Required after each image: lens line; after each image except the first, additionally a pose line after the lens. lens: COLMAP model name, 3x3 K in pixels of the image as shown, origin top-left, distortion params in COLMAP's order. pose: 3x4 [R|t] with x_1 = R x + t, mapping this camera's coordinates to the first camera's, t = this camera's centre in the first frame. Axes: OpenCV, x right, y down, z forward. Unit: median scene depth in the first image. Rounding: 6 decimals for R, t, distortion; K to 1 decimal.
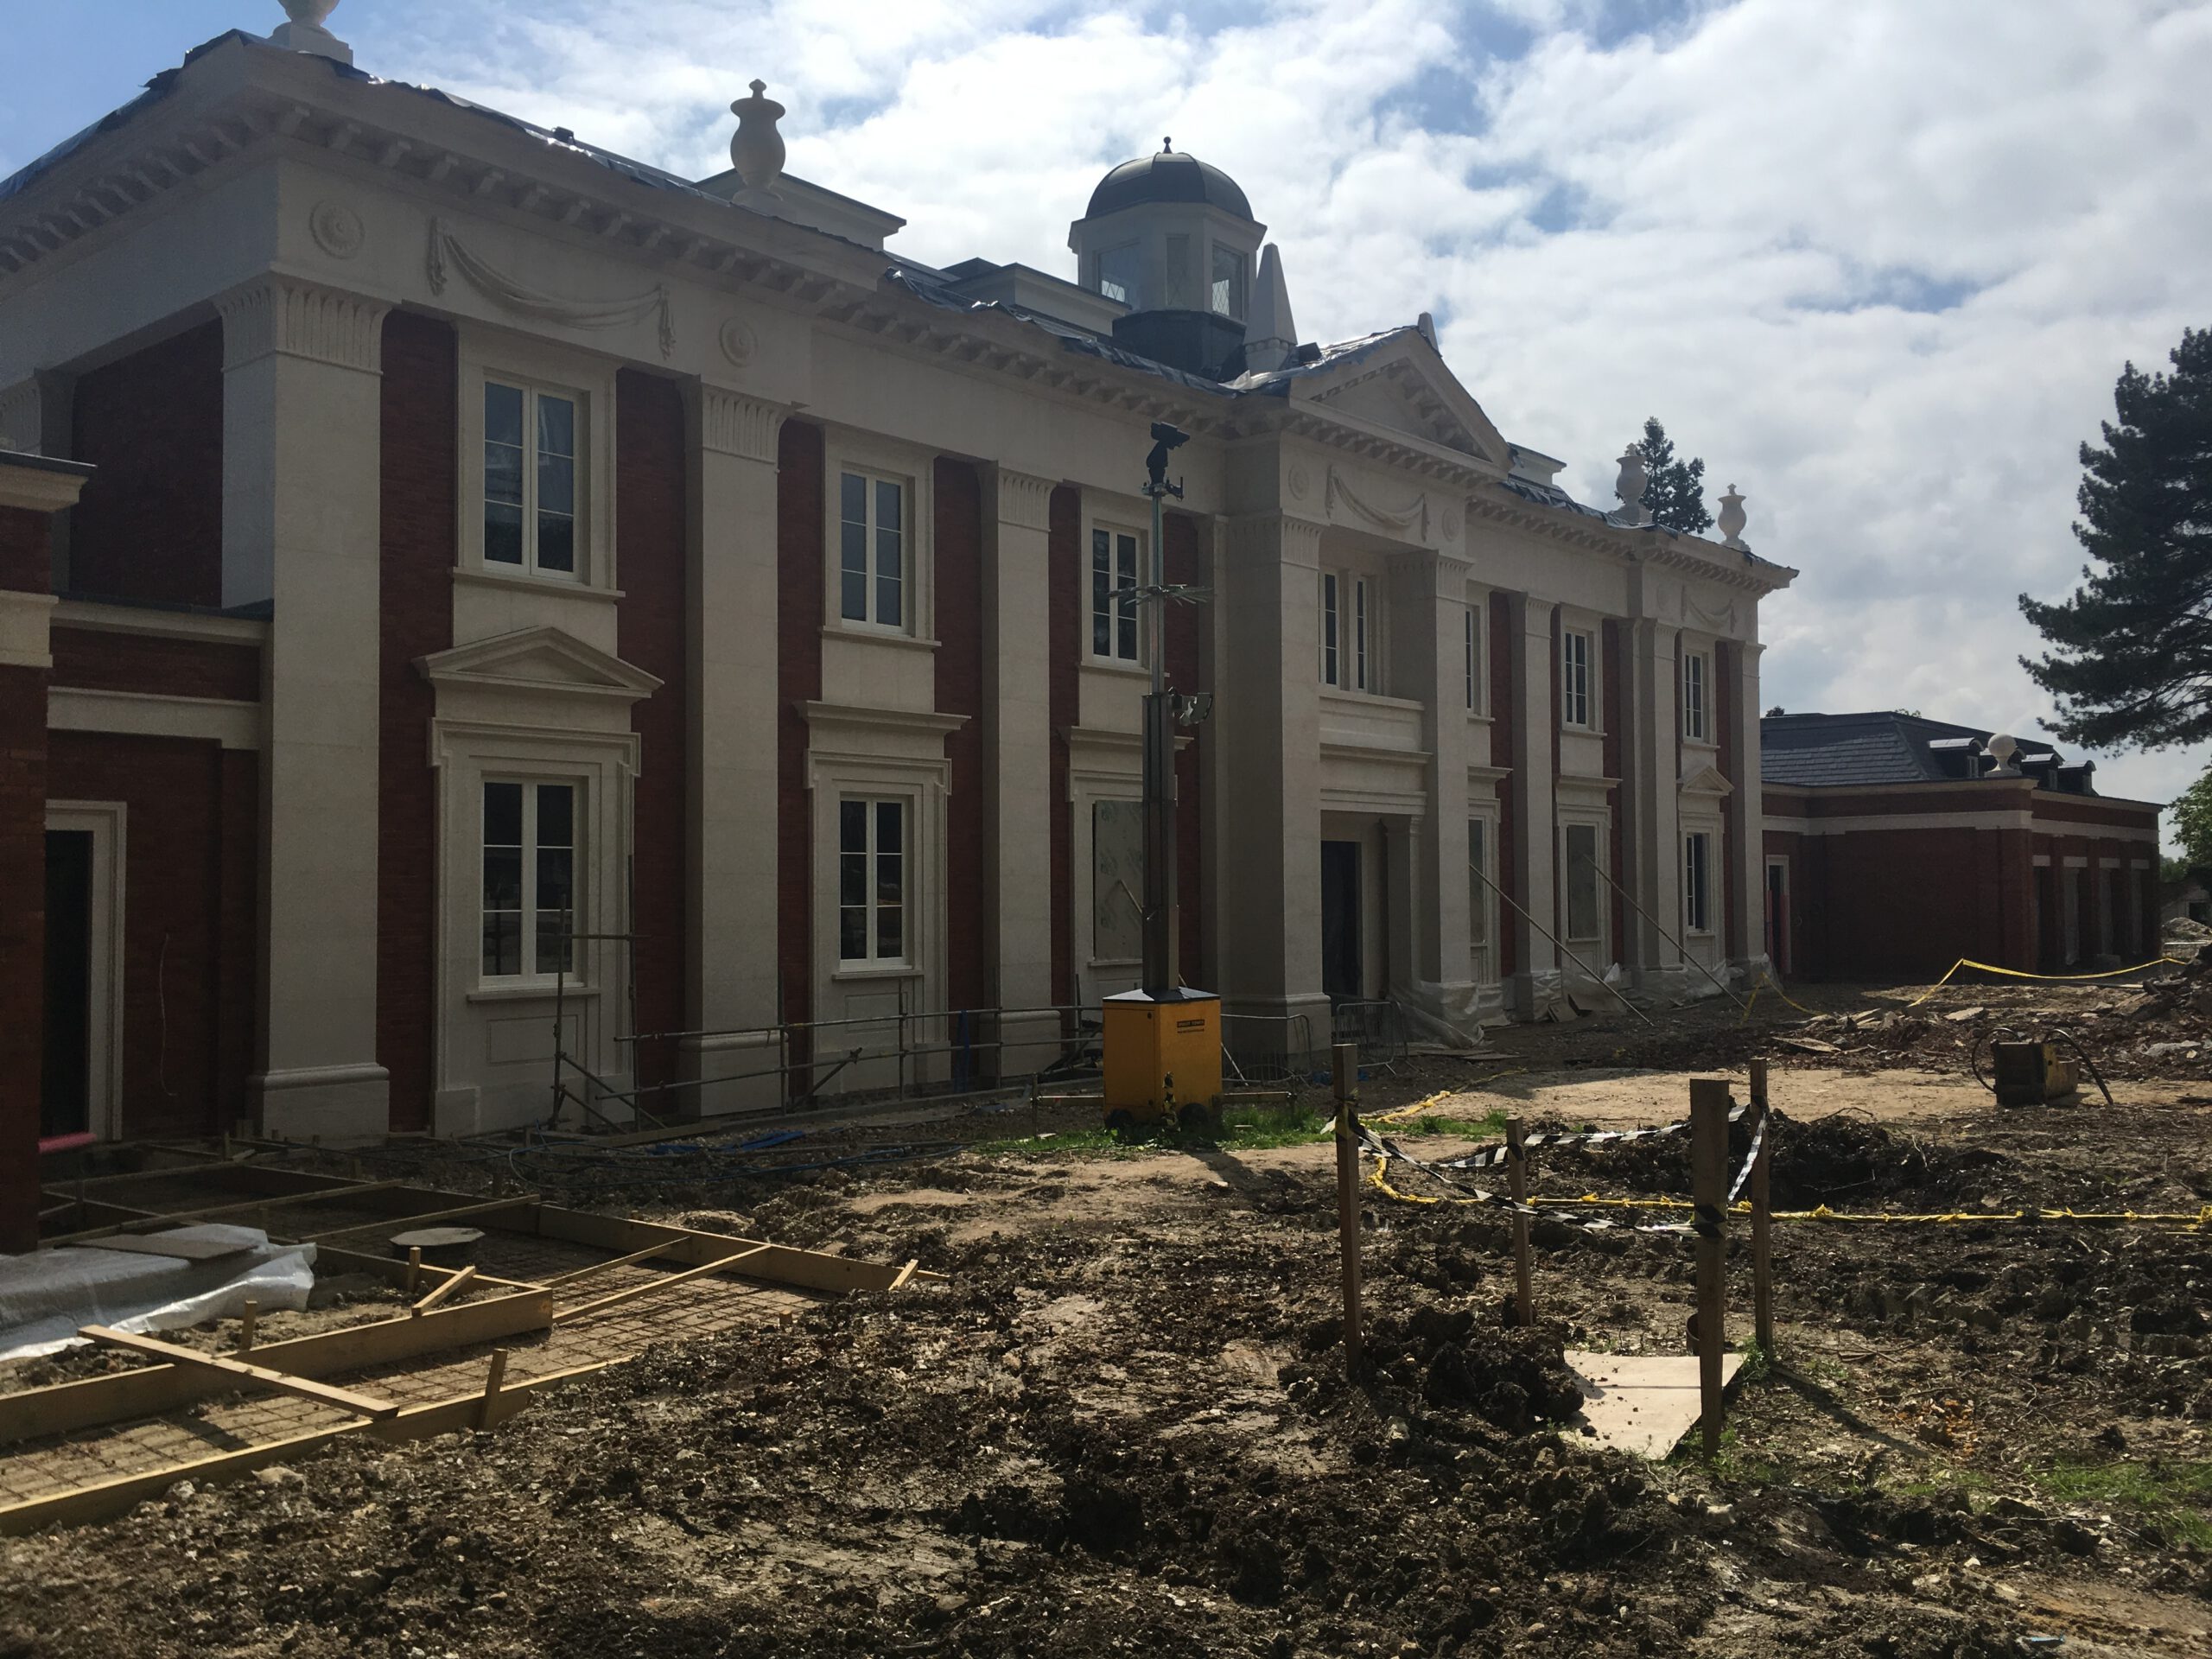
lens RADIAL K [[1894.9, 0, 1110.8], [0, 1894.9, 830.6], [0, 0, 1]] dist [0.086386, -0.093445]
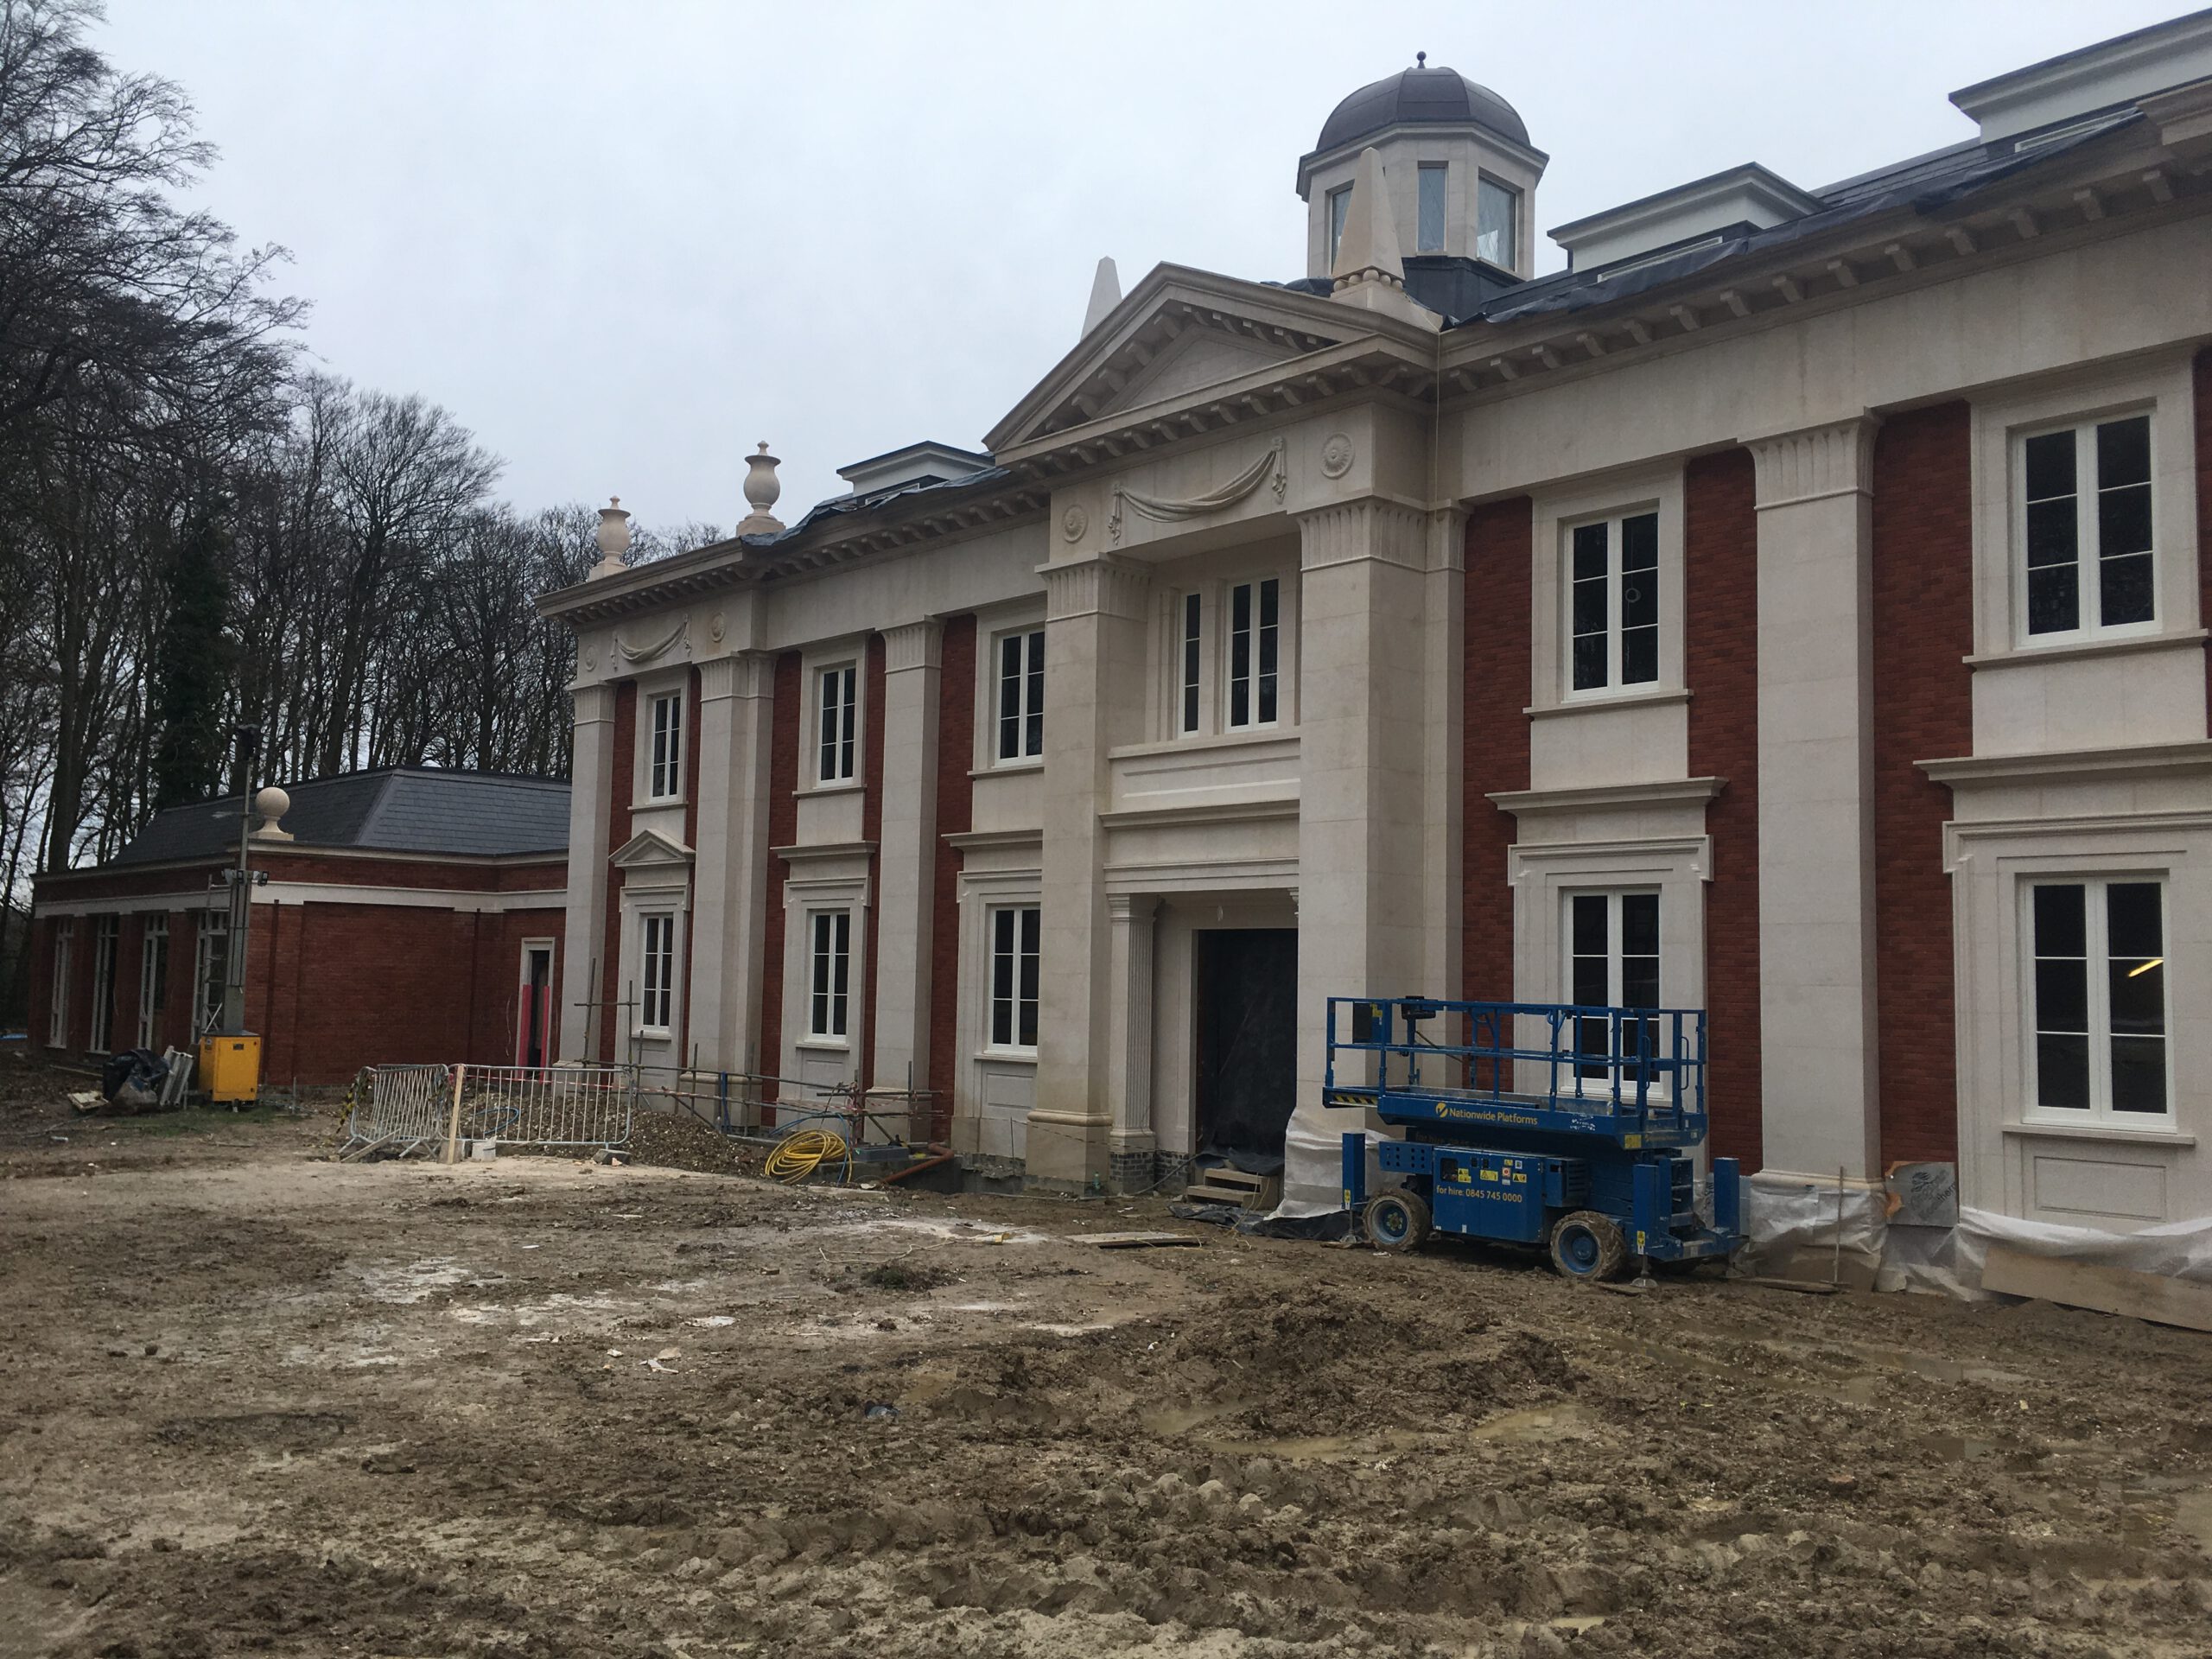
lens RADIAL K [[1894.9, 0, 1112.5], [0, 1894.9, 836.2], [0, 0, 1]] dist [0.086386, -0.093445]
pose [[-0.129179, -0.084623, -0.988004, 0.734976], [0.010080, 0.996189, -0.086642, 0.029529], [0.991570, -0.021152, -0.127834, 0.866195]]
